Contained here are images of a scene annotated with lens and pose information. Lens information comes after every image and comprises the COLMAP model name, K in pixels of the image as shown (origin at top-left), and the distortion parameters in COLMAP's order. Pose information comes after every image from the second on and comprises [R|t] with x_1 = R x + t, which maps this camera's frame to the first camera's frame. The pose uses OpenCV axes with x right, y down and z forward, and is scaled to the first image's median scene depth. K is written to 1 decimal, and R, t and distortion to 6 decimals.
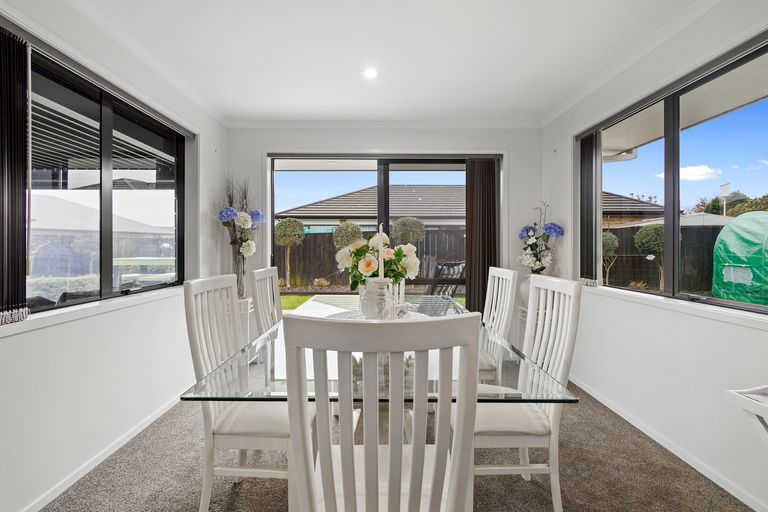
lens RADIAL K [[330.8, 0, 384.5], [0, 330.8, 252.9], [0, 0, 1]] dist [-0.001966, -0.000487]
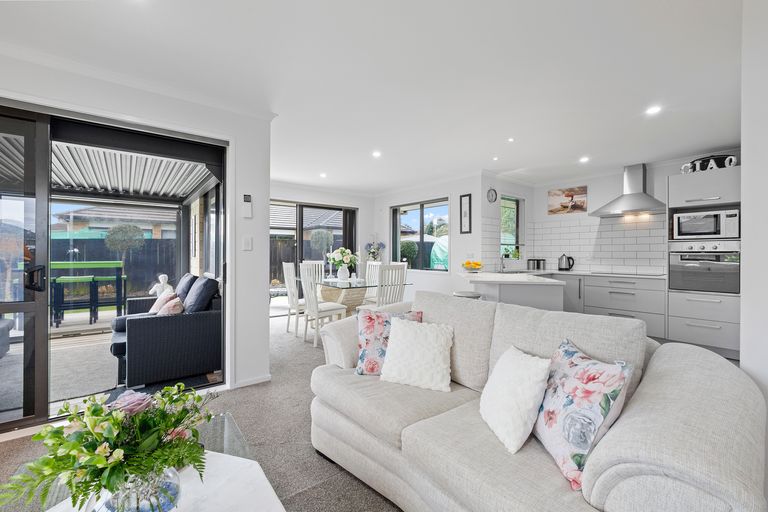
lens RADIAL K [[330.9, 0, 384.0], [0, 330.9, 256.0], [0, 0, 1]] dist [-0.003362, -0.000225]
pose [[0.798623, 0.001216, 0.601830, -0.832458], [0.004125, 0.999963, -0.007493, 0.018885], [-0.601818, 0.008466, 0.798589, -0.818935]]
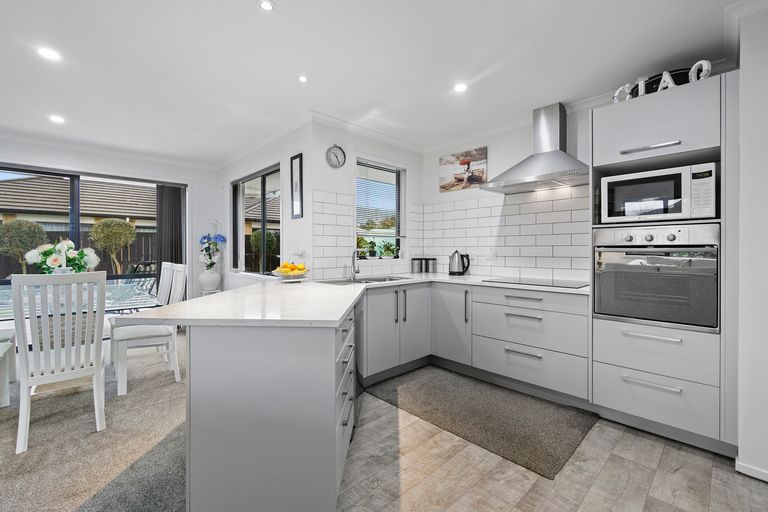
lens RADIAL K [[330.8, 0, 384.5], [0, 330.8, 252.9], [0, 0, 1]] dist [-0.001966, -0.000487]
pose [[0.740372, -0.005216, 0.672177, 0.031579], [0.009608, 0.999950, -0.002823, 0.009312], [-0.672129, 0.008548, 0.740385, -0.682439]]
